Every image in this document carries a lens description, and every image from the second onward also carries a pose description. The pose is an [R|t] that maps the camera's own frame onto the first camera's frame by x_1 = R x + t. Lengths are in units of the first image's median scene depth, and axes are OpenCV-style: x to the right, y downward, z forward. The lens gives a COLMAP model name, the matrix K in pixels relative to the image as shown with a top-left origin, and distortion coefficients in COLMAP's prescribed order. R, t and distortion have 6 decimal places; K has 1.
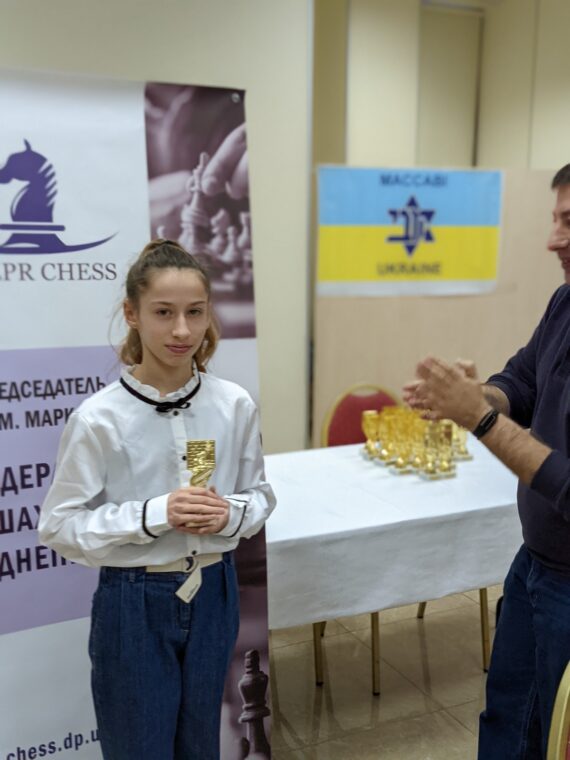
lens RADIAL K [[861.5, 0, 309.7], [0, 861.5, 395.4], [0, 0, 1]] dist [0.117066, -0.289473]
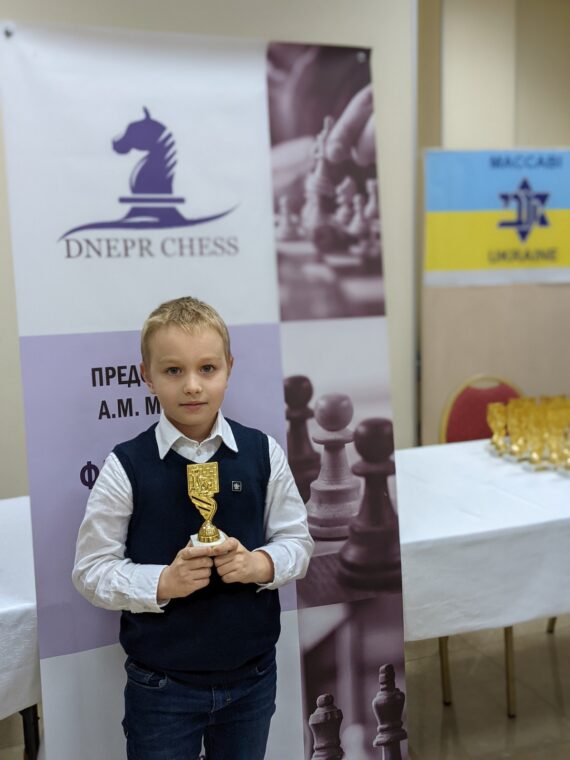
lens RADIAL K [[850.4, 0, 282.7], [0, 850.4, 370.2], [0, 0, 1]] dist [0.110034, -0.268617]
pose [[0.993046, -0.017711, -0.116390, -0.067600], [0.012434, 0.998868, -0.045907, 0.030772], [0.117072, 0.044140, 0.992142, 0.099515]]
